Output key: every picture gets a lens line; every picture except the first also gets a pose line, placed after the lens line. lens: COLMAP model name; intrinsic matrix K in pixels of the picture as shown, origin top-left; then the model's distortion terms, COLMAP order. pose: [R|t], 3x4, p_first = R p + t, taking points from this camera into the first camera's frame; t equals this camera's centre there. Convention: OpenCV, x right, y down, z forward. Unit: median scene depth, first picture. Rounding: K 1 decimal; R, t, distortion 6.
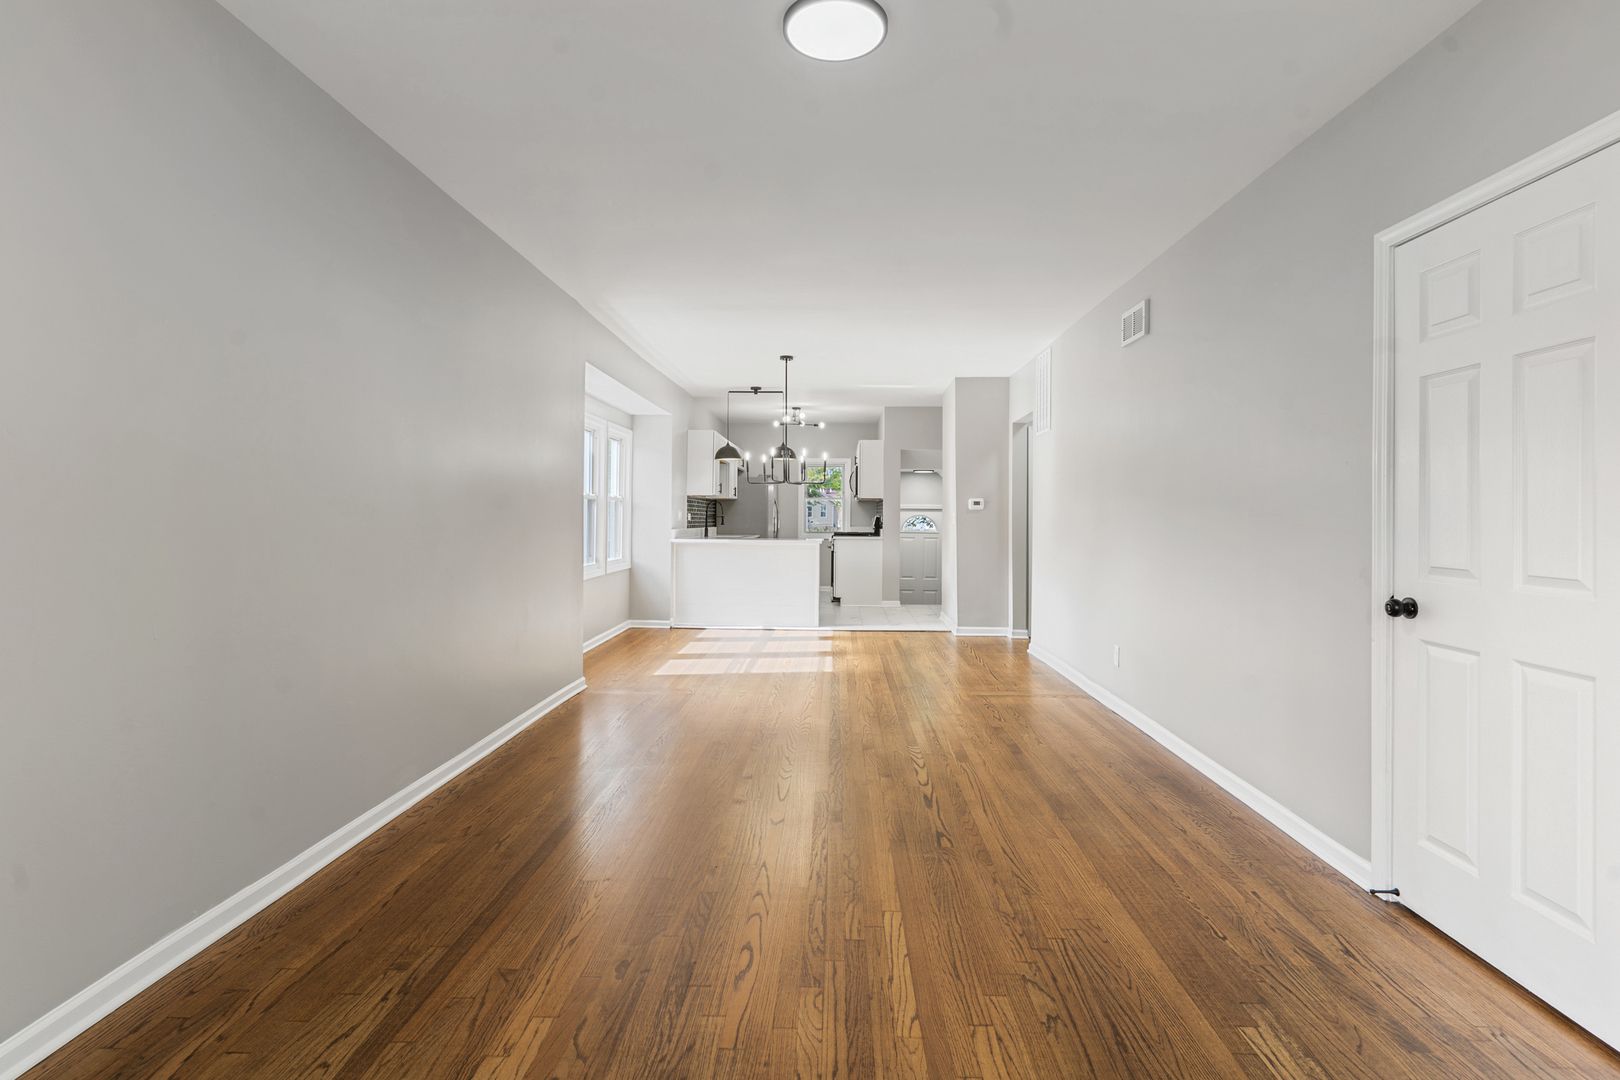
lens RADIAL K [[771.2, 0, 821.6], [0, 771.2, 510.4], [0, 0, 1]] dist [0.004554, -0.000469]
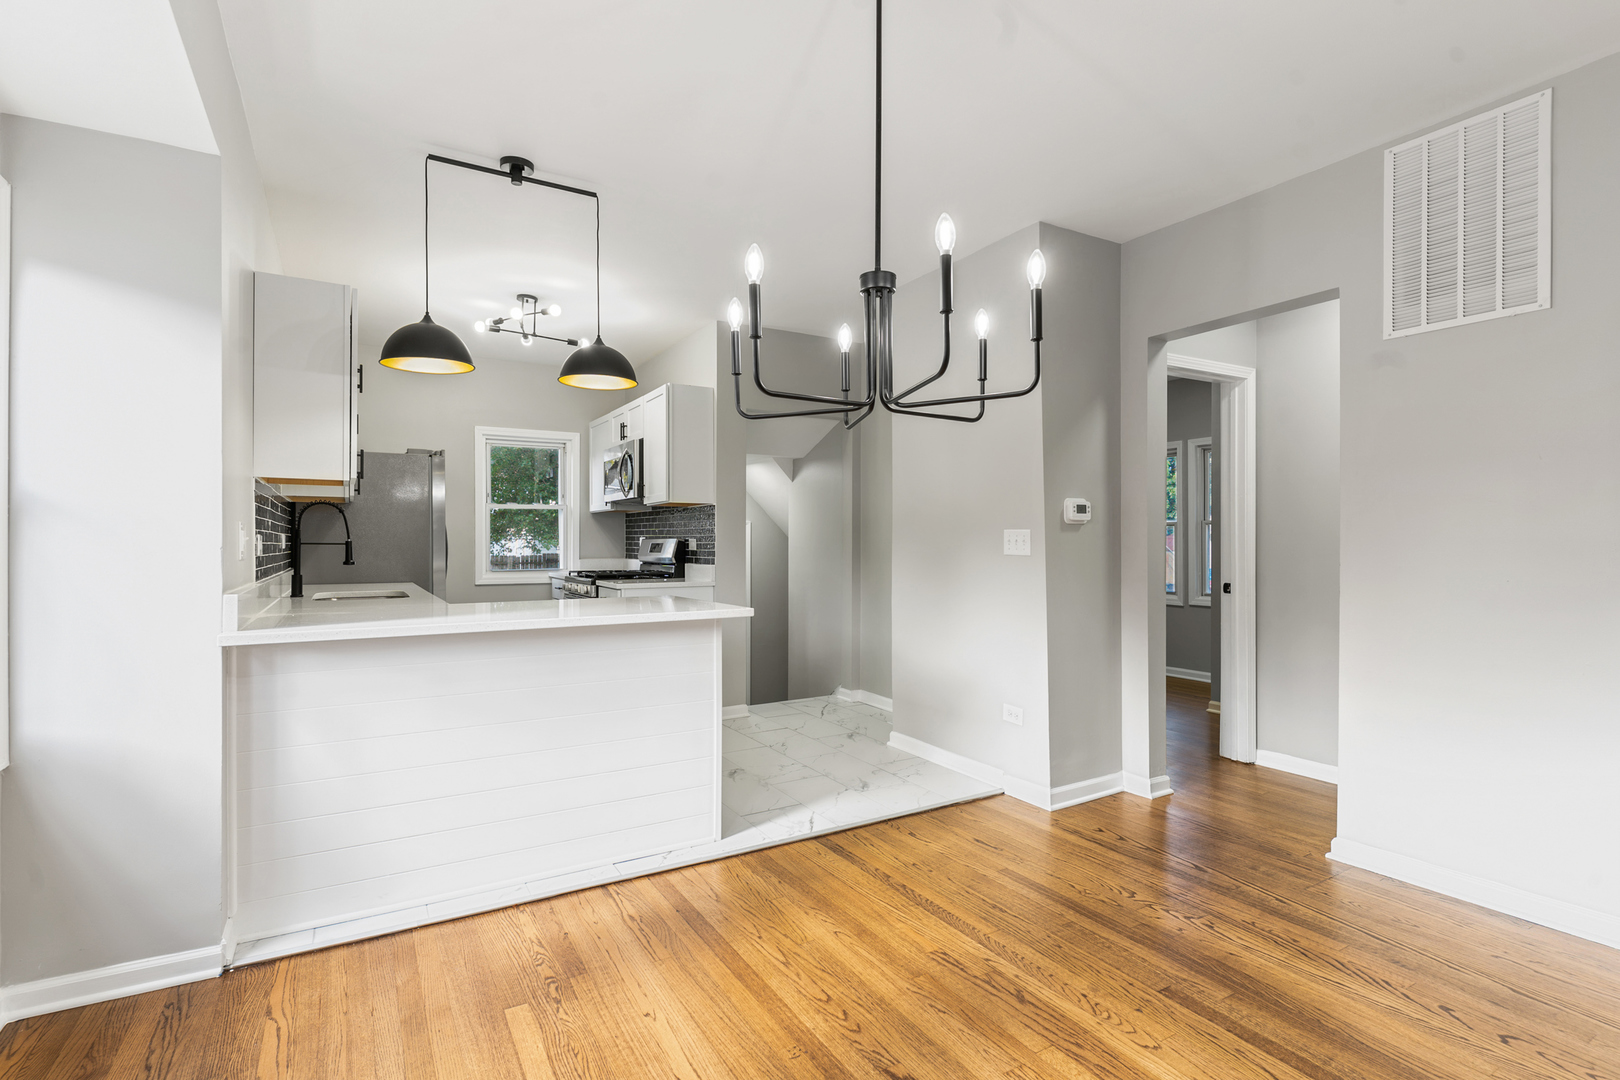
lens RADIAL K [[771.2, 0, 810.9], [0, 771.2, 543.3], [0, 0, 1]] dist [0.004554, -0.000469]
pose [[0.847412, -0.010370, 0.530835, -0.483720], [0.003098, 0.999889, 0.014587, 0.011463], [-0.530928, -0.010717, 0.847349, 1.972342]]
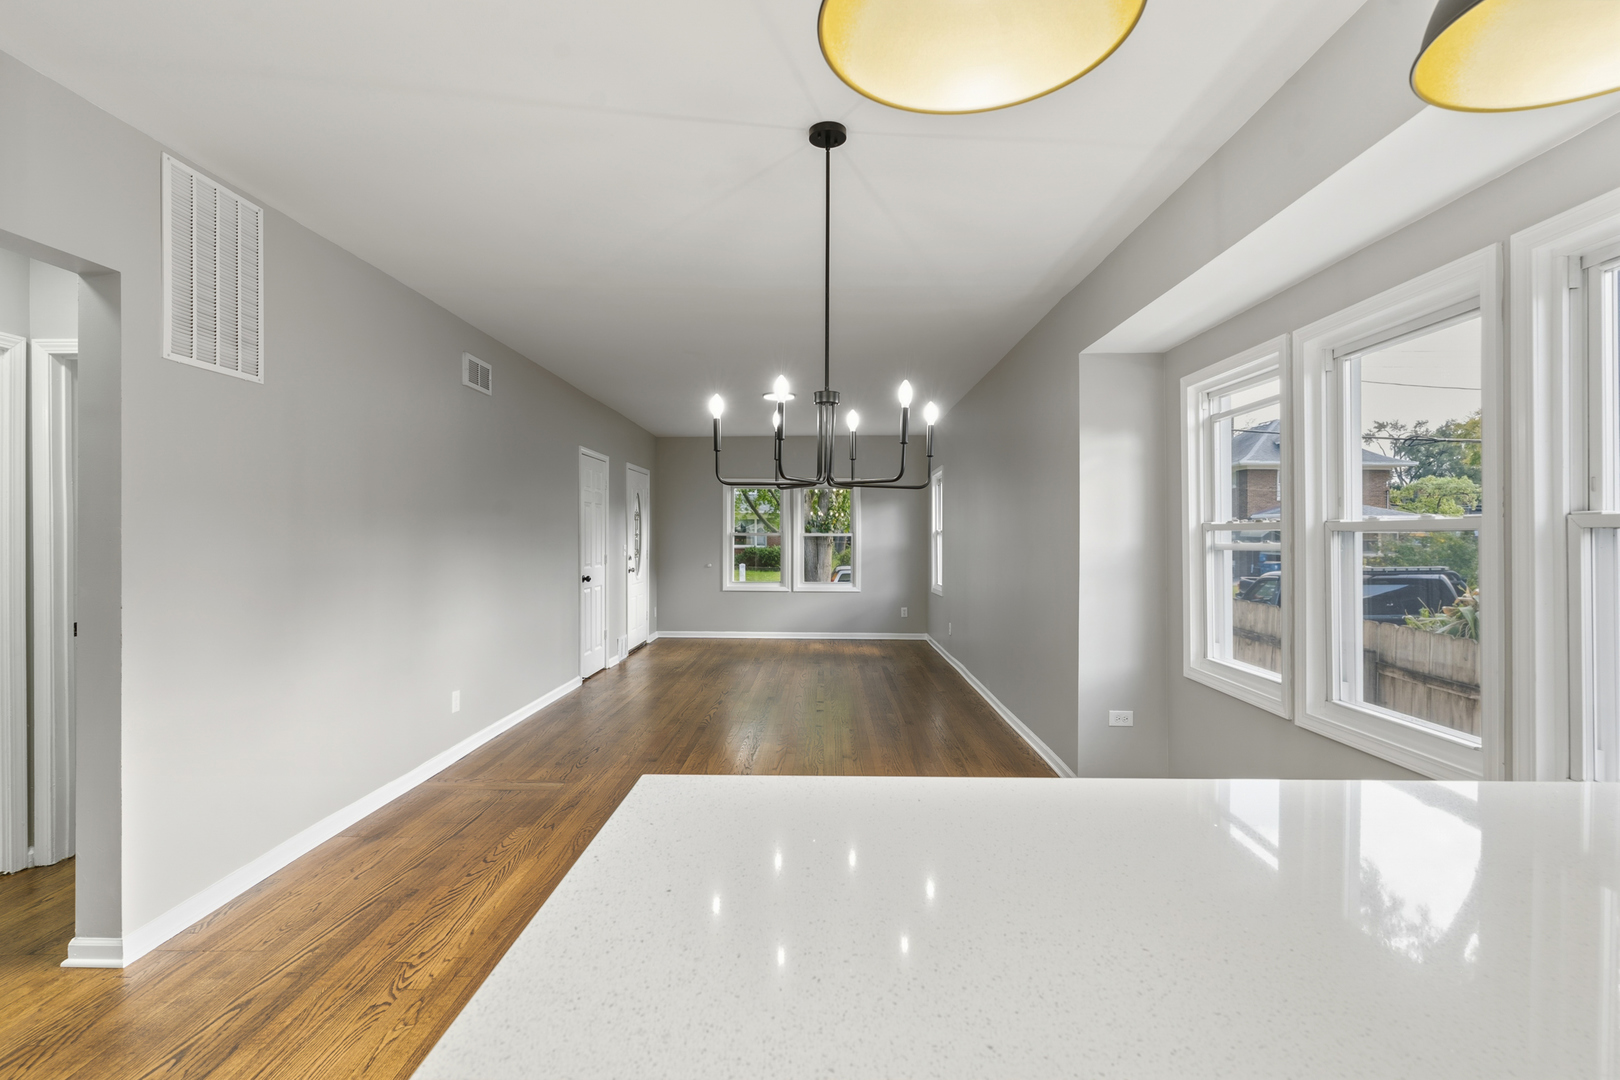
lens RADIAL K [[771.2, 0, 805.0], [0, 771.2, 536.5], [0, 0, 1]] dist [0.004554, -0.000469]
pose [[-0.999937, -0.006699, 0.008982, -0.095581], [-0.006741, 0.999966, -0.004656, -0.024336], [-0.008951, -0.004716, -0.999949, 3.348218]]
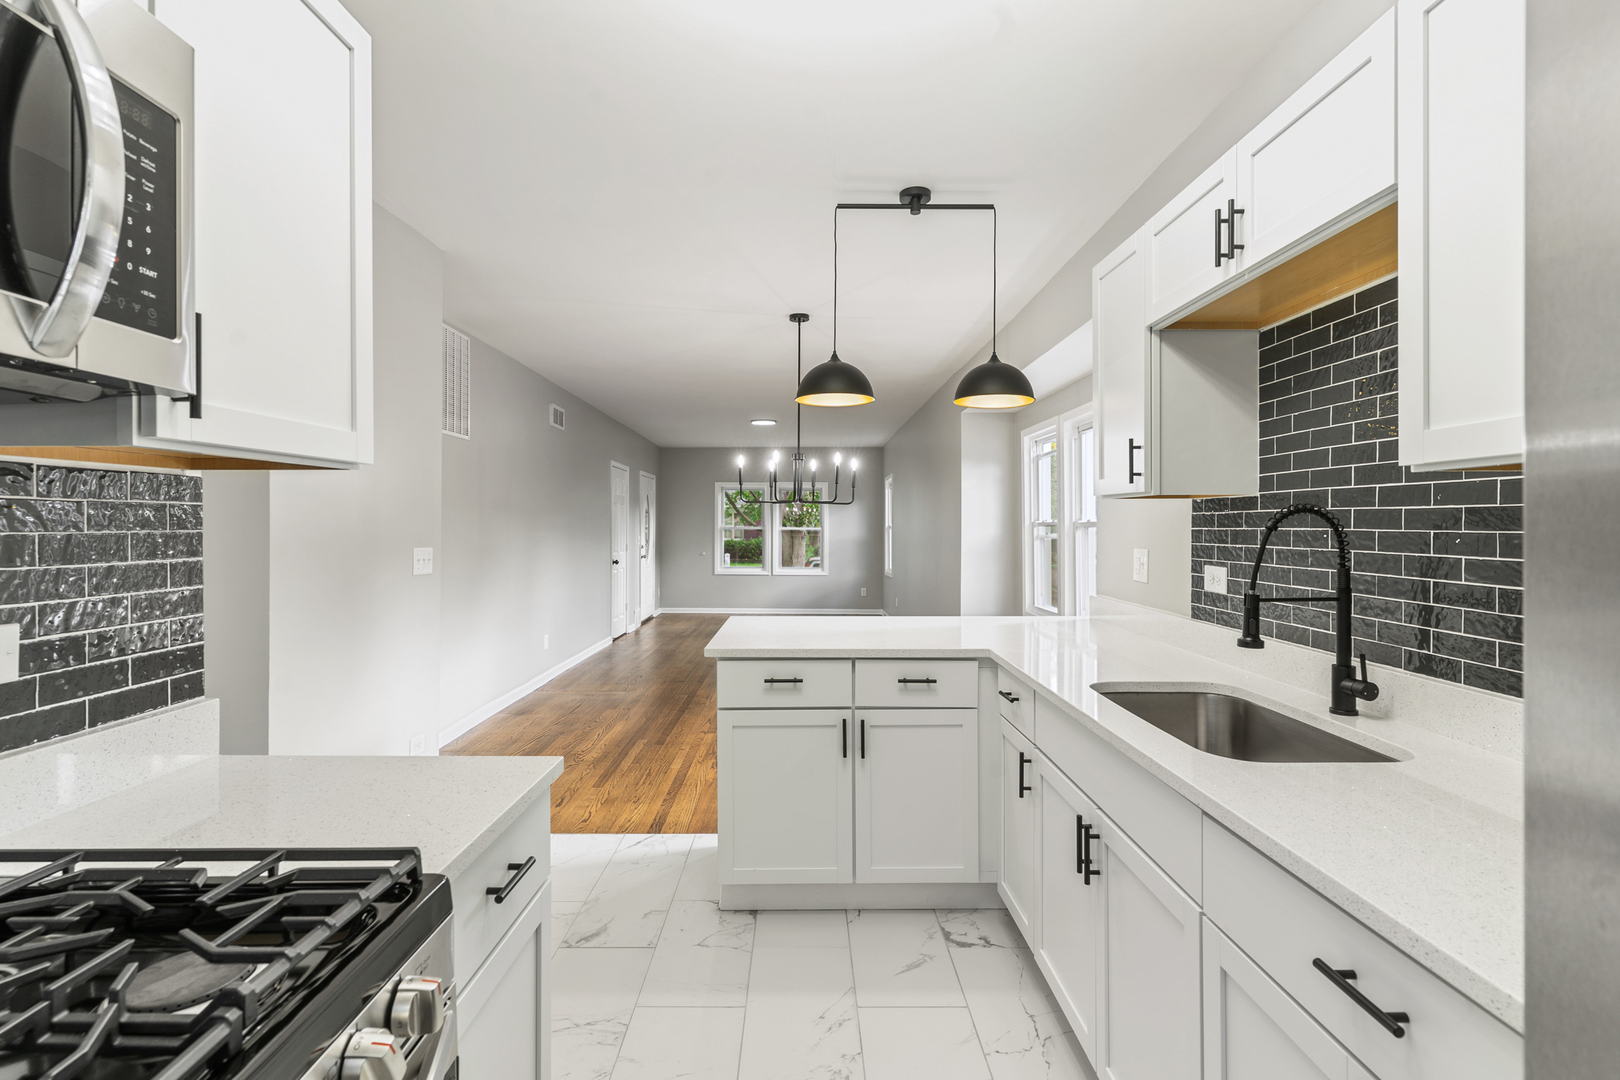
lens RADIAL K [[771.2, 0, 810.8], [0, 771.2, 530.0], [0, 0, 1]] dist [0.004554, -0.000469]
pose [[-0.999482, -0.009035, -0.030873, -0.088536], [-0.008878, 0.999947, -0.005227, -0.019726], [0.030918, -0.004950, -0.999510, 4.134233]]
